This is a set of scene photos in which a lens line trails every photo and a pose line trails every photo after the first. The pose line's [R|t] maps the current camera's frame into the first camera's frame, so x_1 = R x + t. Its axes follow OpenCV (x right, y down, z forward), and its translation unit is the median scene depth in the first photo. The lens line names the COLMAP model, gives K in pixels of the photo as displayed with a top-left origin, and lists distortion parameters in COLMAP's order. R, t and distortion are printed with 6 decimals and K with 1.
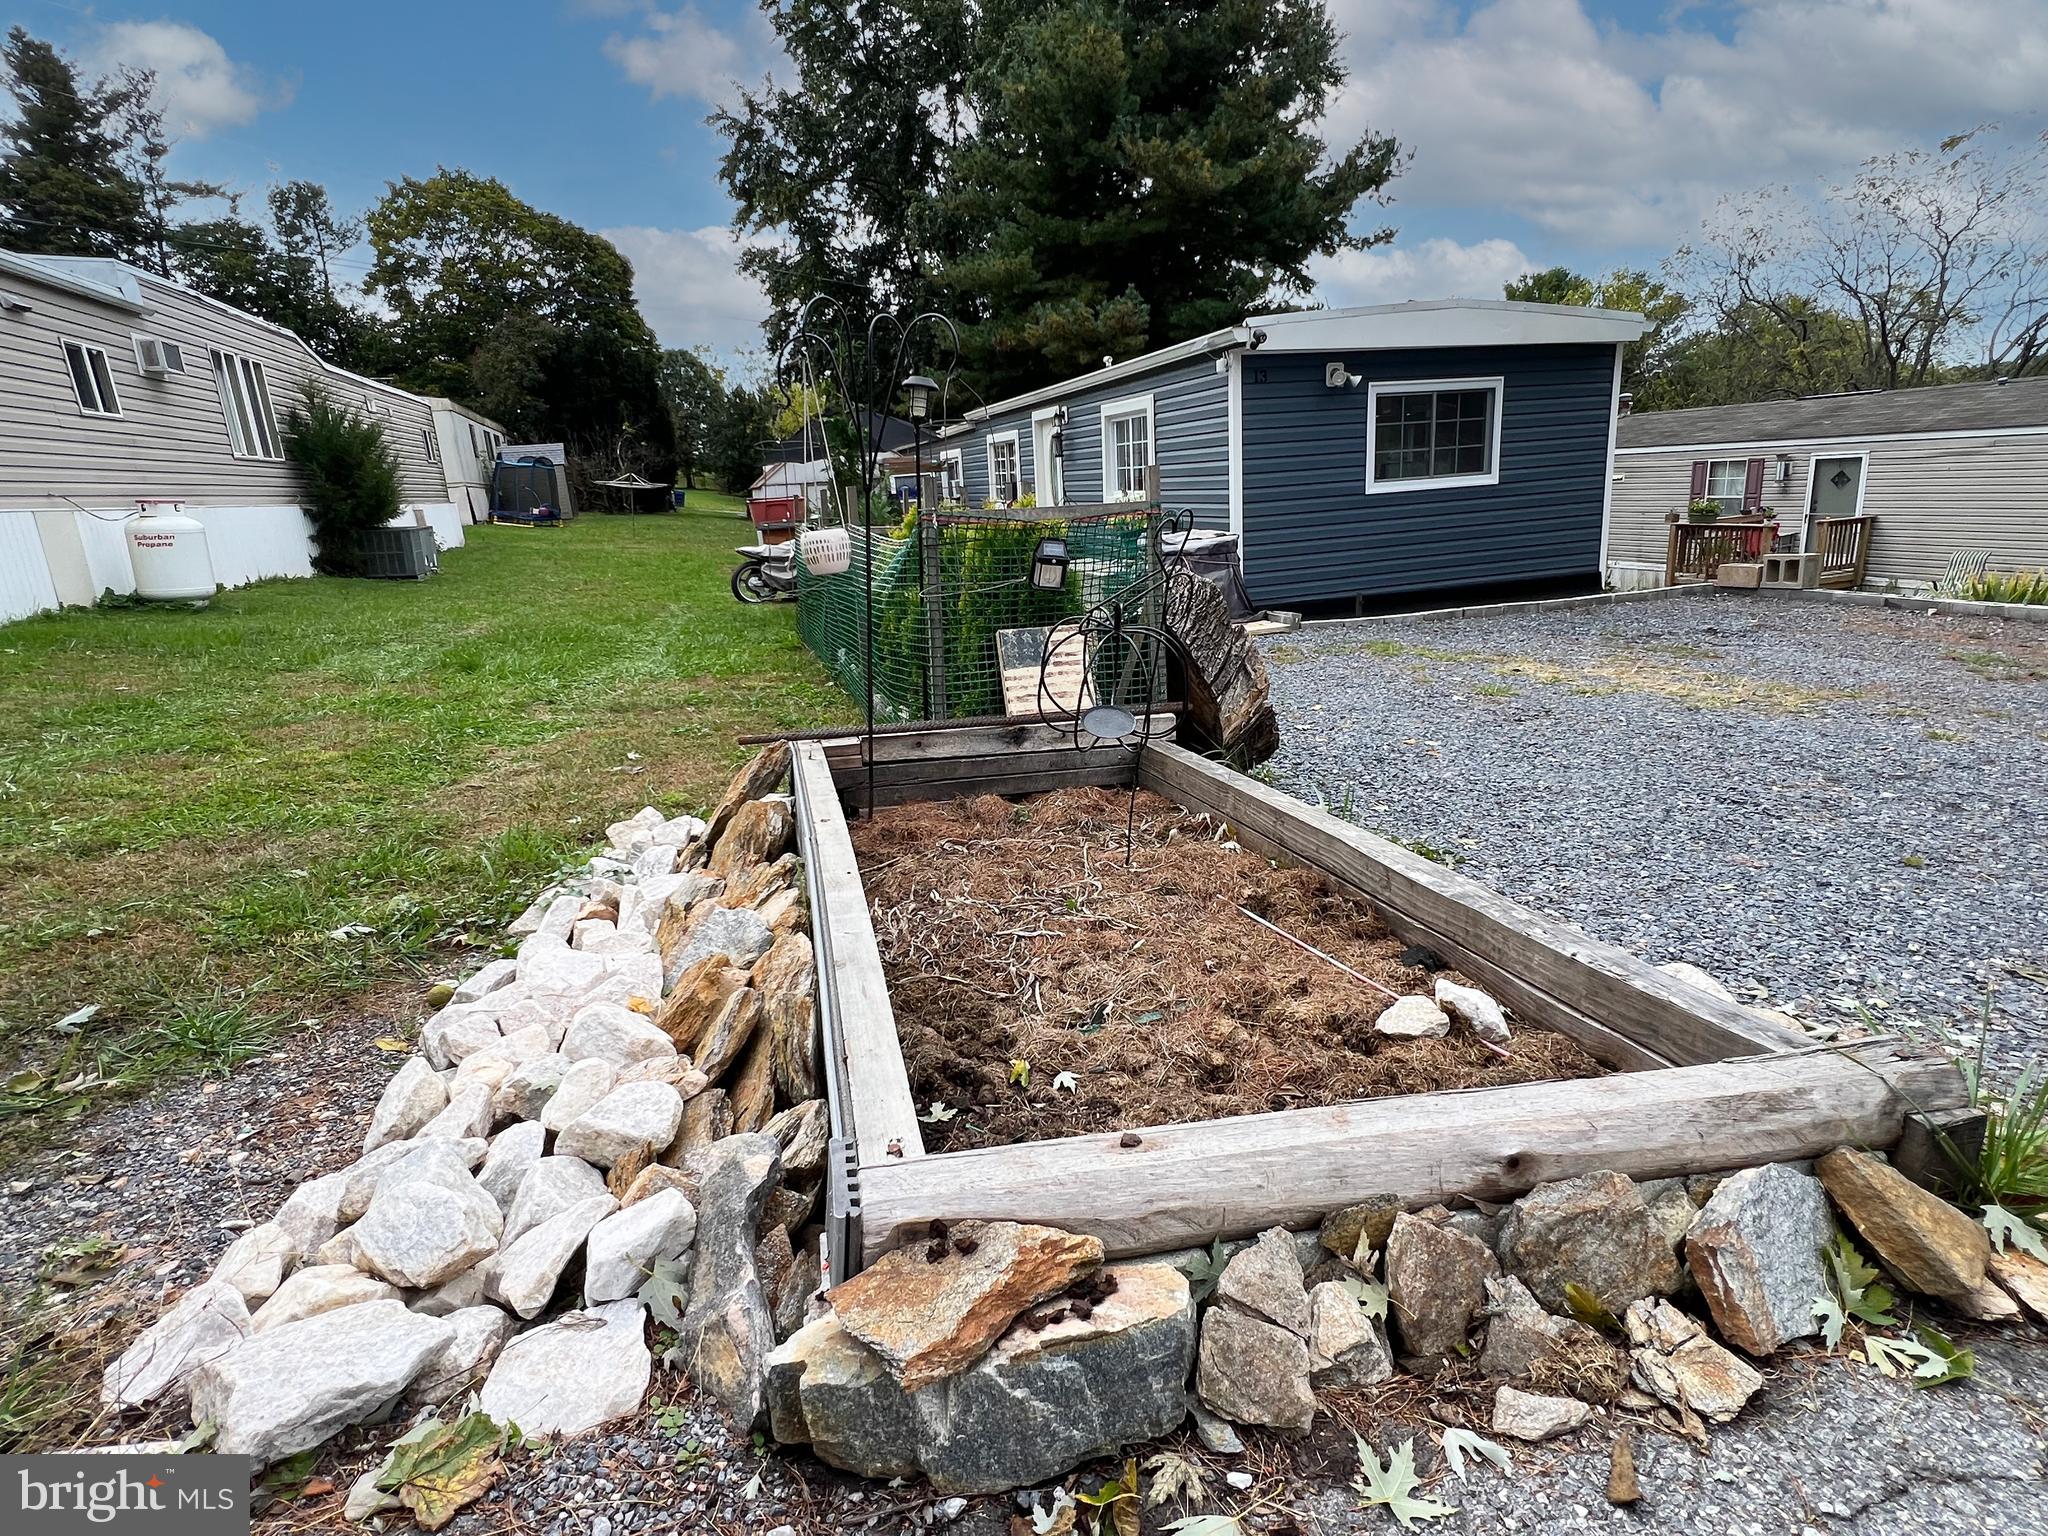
lens RADIAL K [[1002.3, 0, 1015.6], [0, 1002.3, 767.4], [0, 0, 1]] dist [-0.003564, 0.000625]
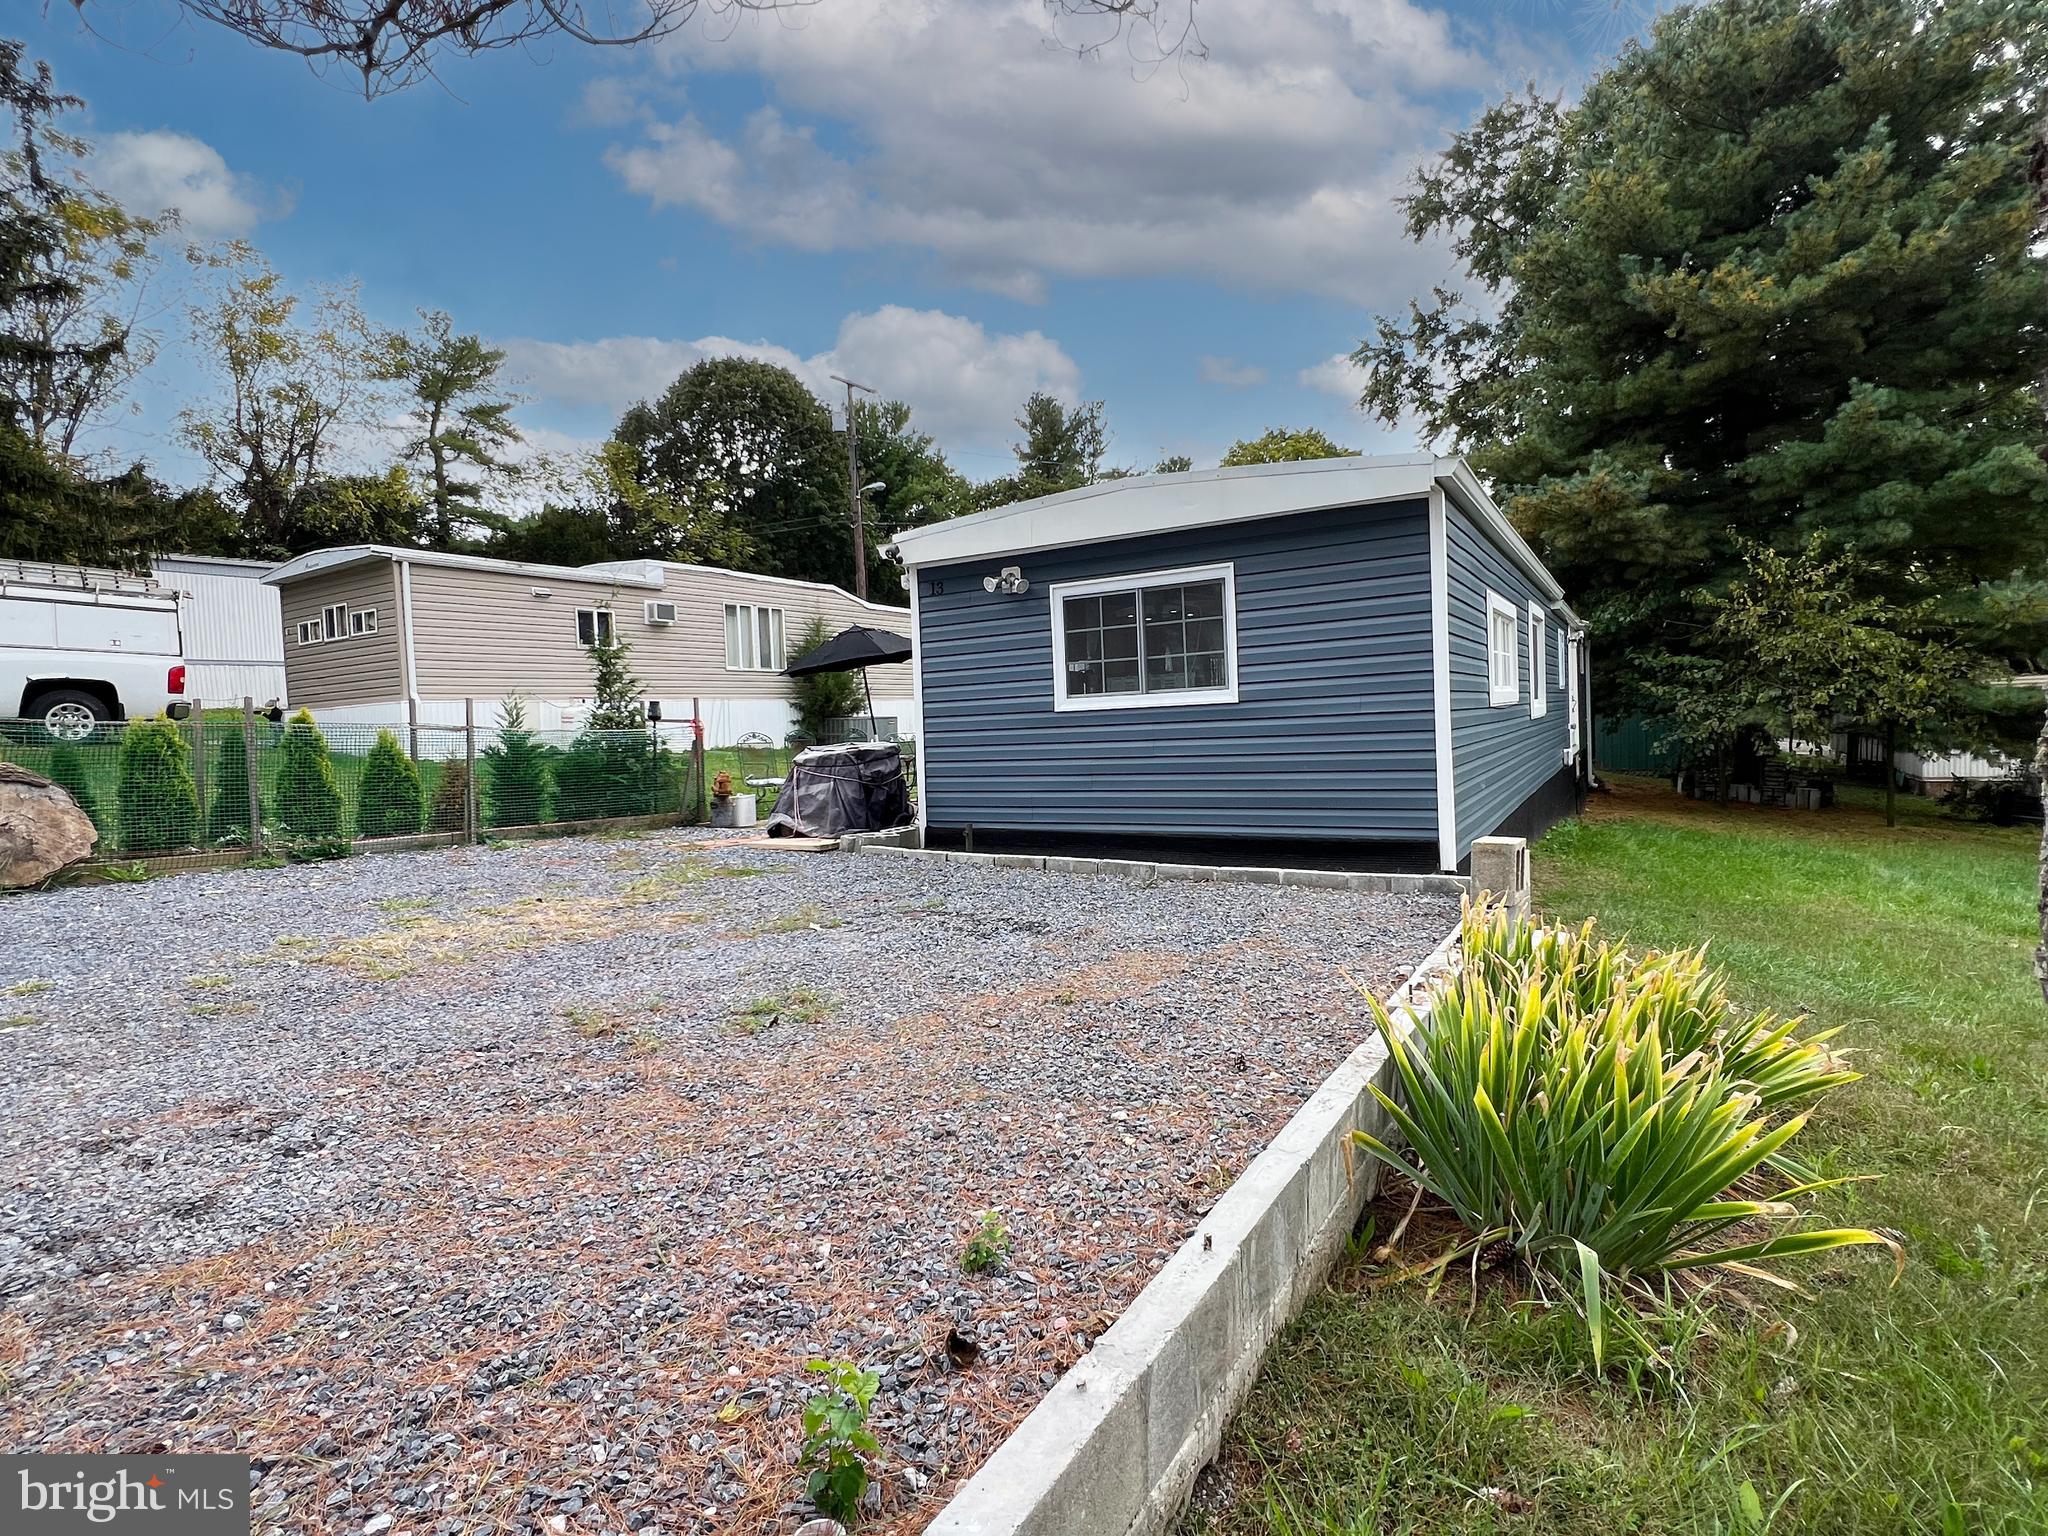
lens RADIAL K [[1002.3, 0, 1015.6], [0, 1002.3, 767.4], [0, 0, 1]] dist [-0.003564, 0.000625]
pose [[0.680330, 0.065711, -0.729954, 0.925000], [-0.201659, 0.974313, -0.100241, -0.134150], [0.704617, 0.215399, 0.676105, 0.413123]]
